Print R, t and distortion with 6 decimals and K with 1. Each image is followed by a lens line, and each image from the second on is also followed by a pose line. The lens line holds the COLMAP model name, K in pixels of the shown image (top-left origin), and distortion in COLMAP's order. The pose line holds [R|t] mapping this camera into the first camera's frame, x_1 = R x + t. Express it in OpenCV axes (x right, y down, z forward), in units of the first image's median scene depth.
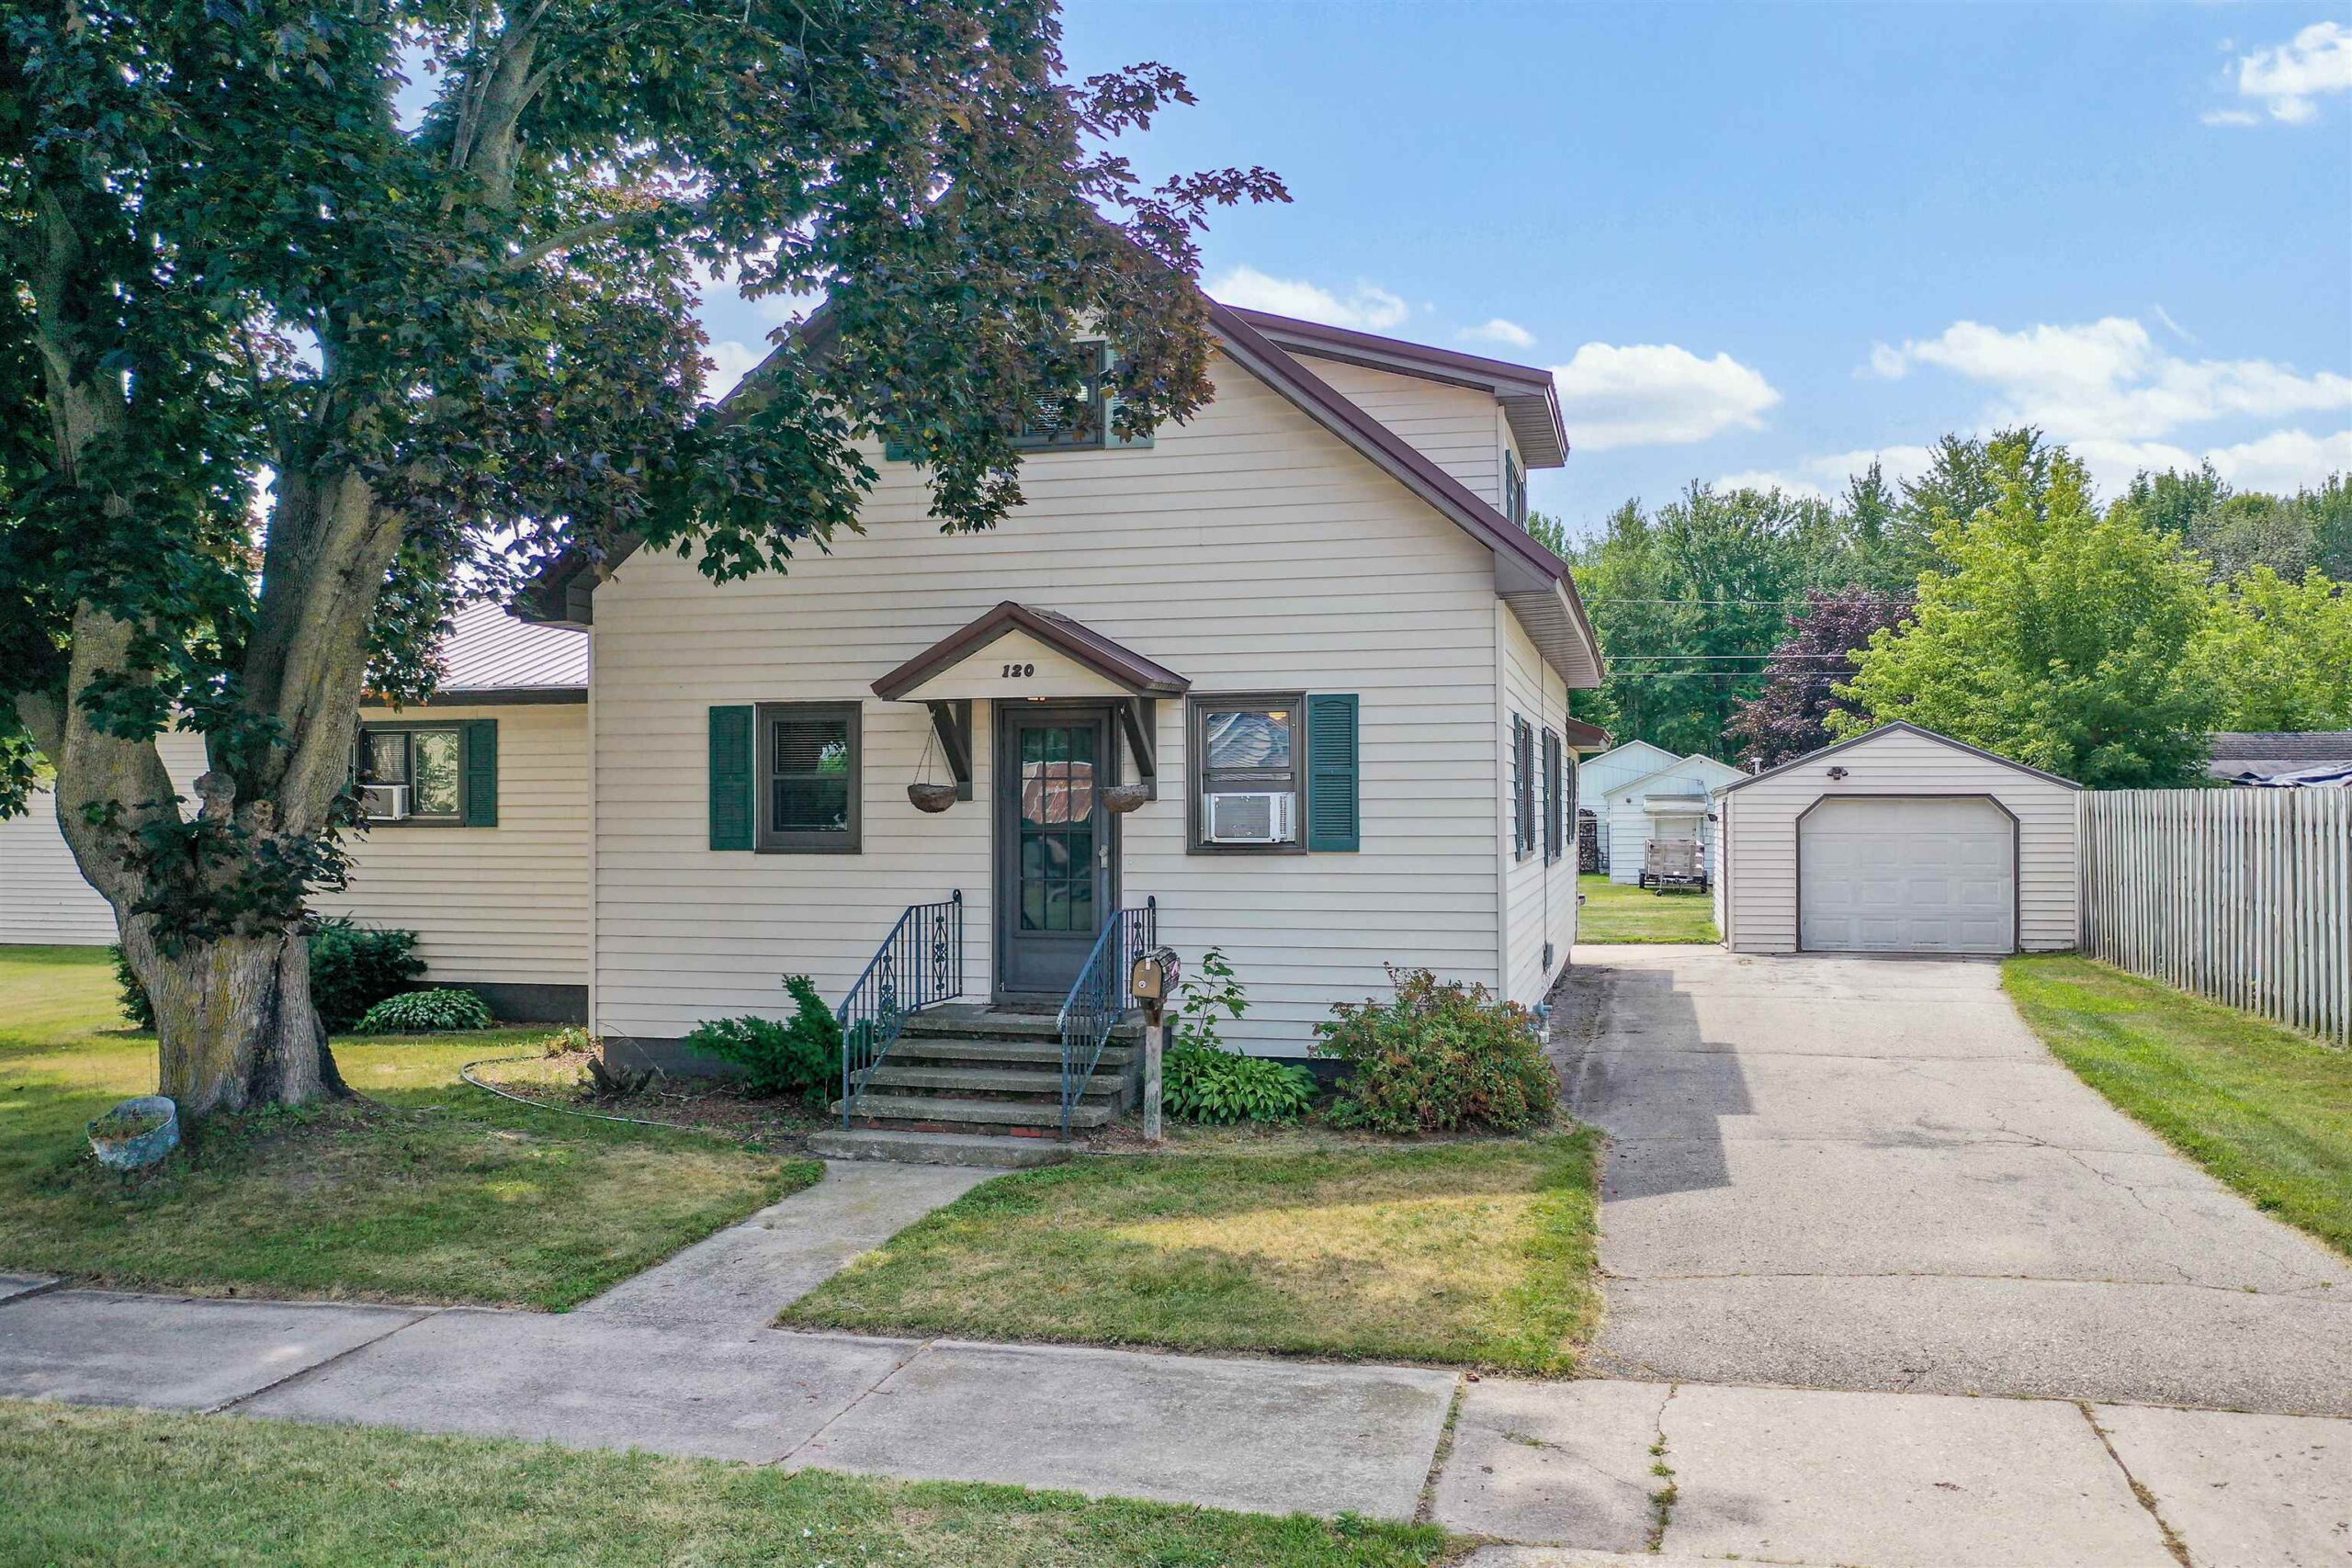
lens RADIAL K [[1881.3, 0, 1182.6], [0, 1881.3, 786.6], [0, 0, 1]] dist [0.001072, 0.007197]
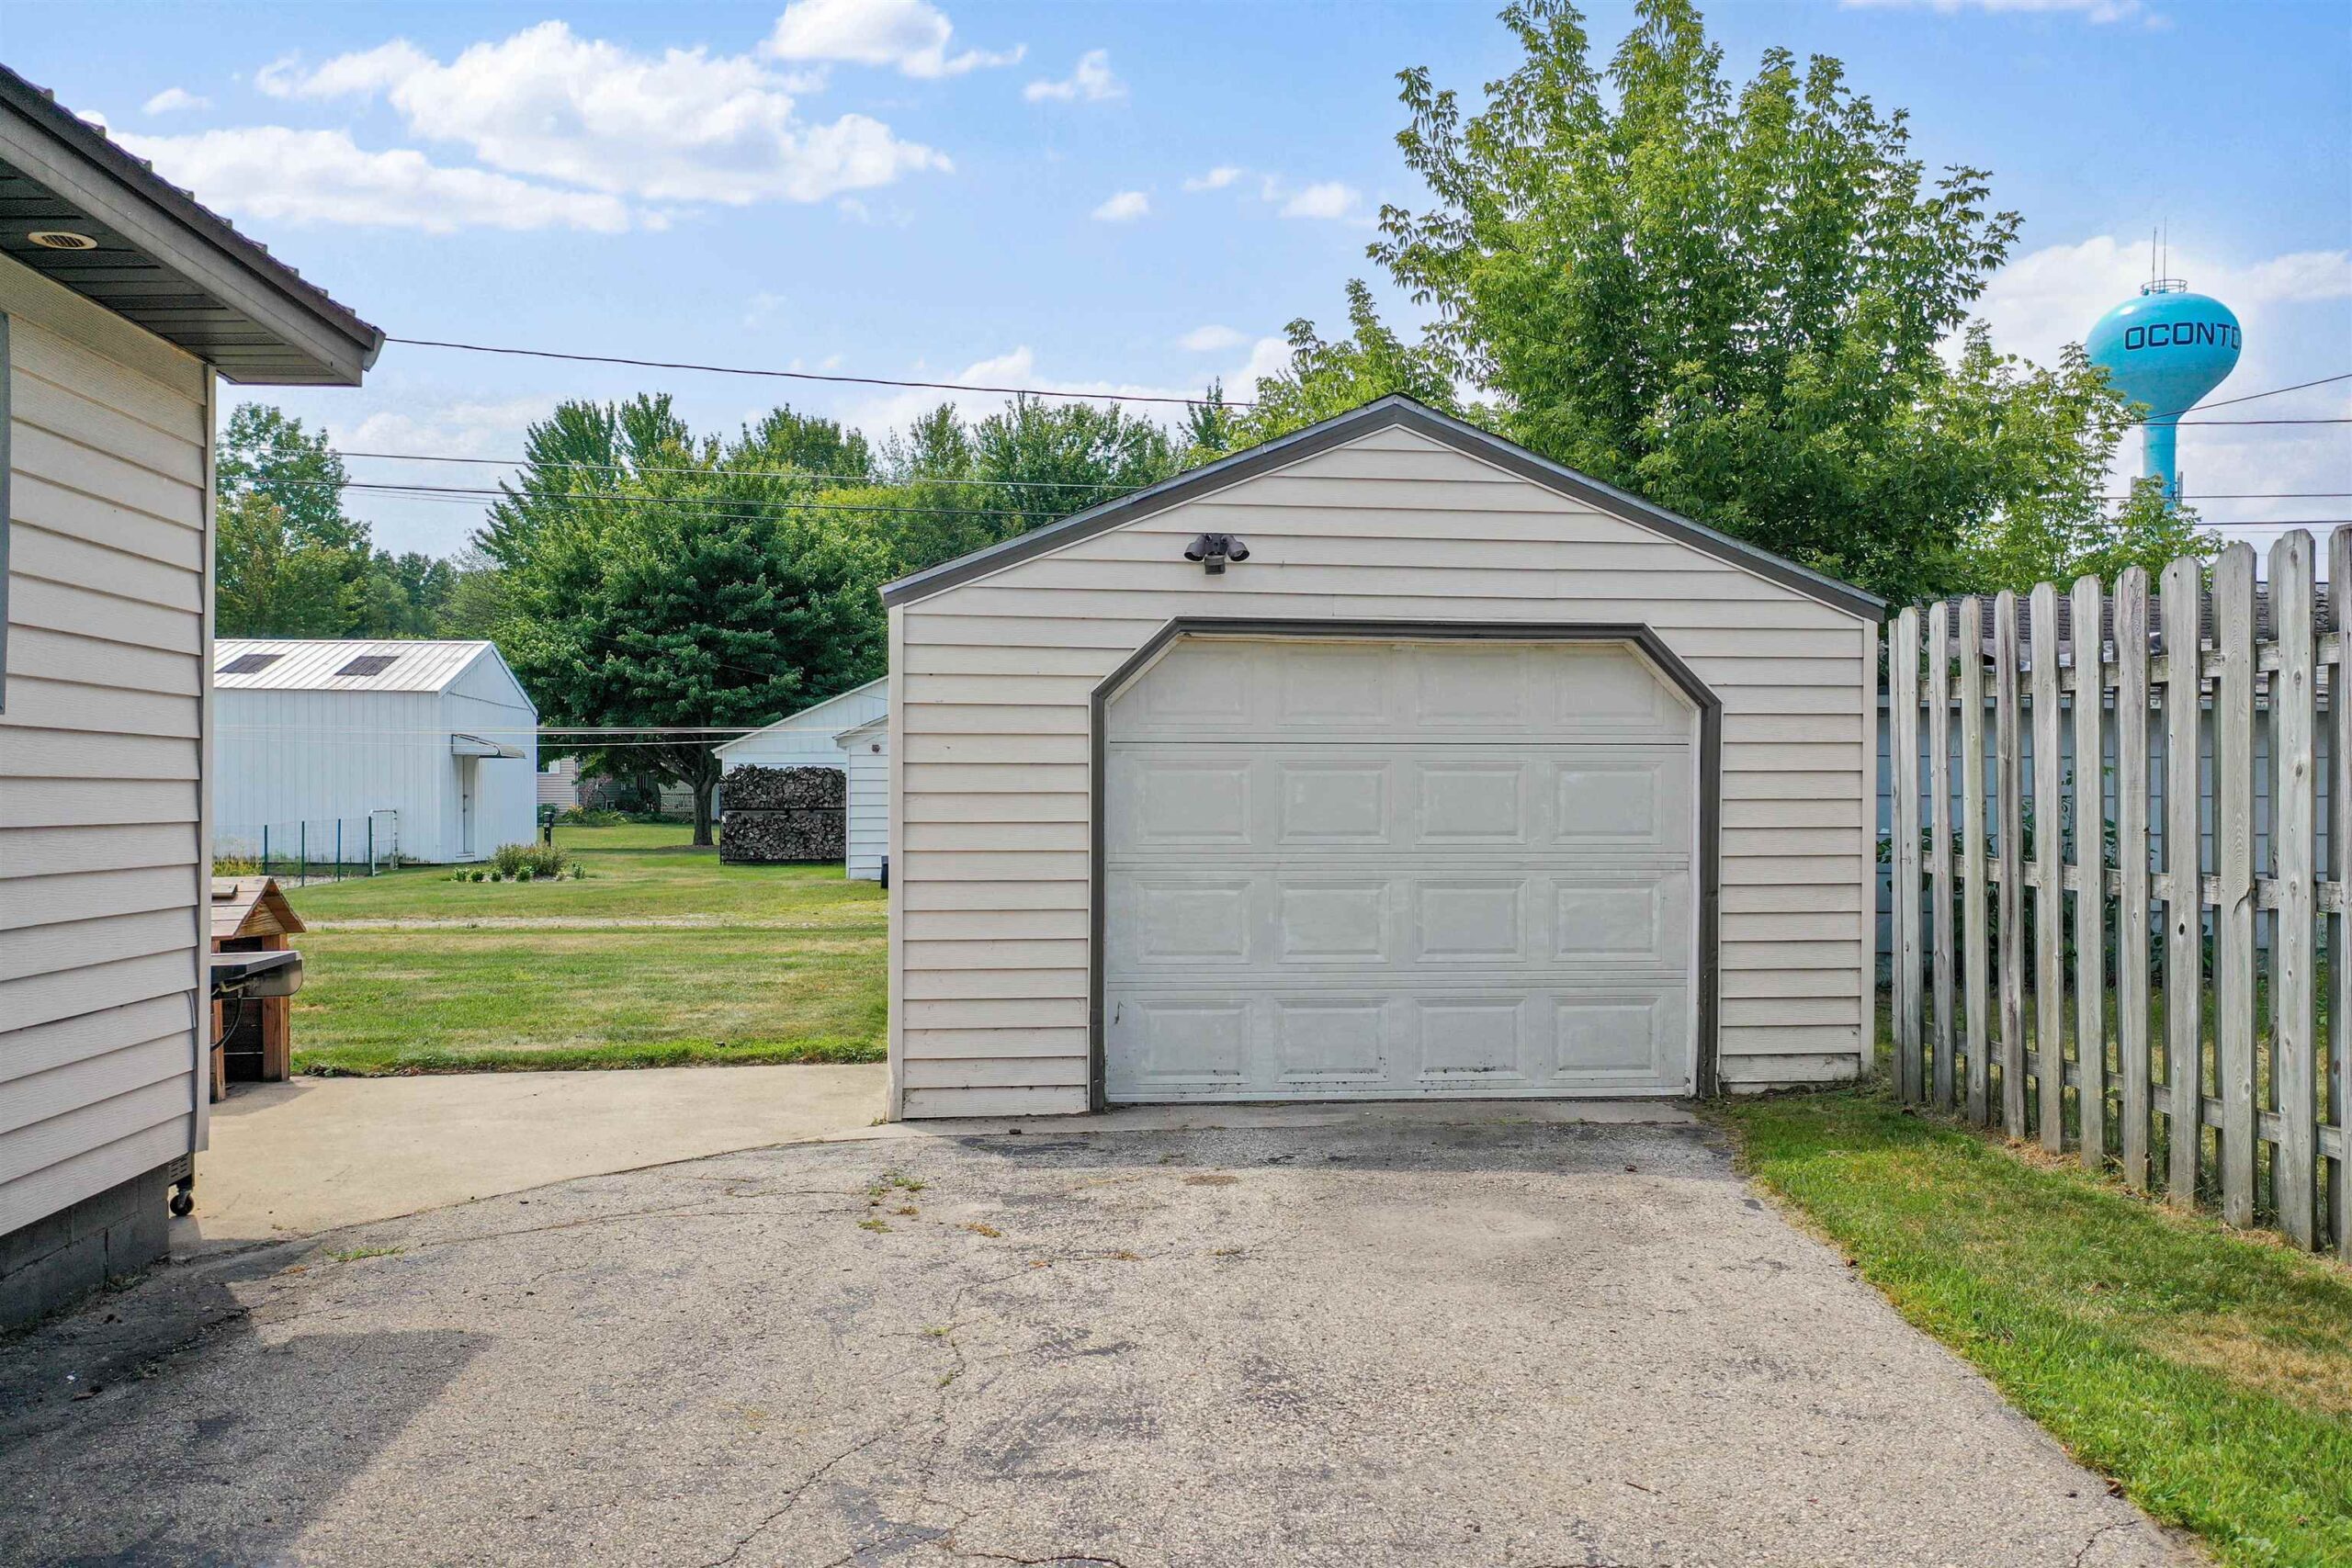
lens RADIAL K [[1881.3, 0, 1177.2], [0, 1881.3, 787.6], [0, 0, 1]] dist [0.001072, 0.007197]
pose [[0.944318, 0.005846, 0.328981, 0.502389], [-0.007734, 0.999960, 0.004431, 0.067045], [-0.328942, -0.006729, 0.944326, 1.485818]]
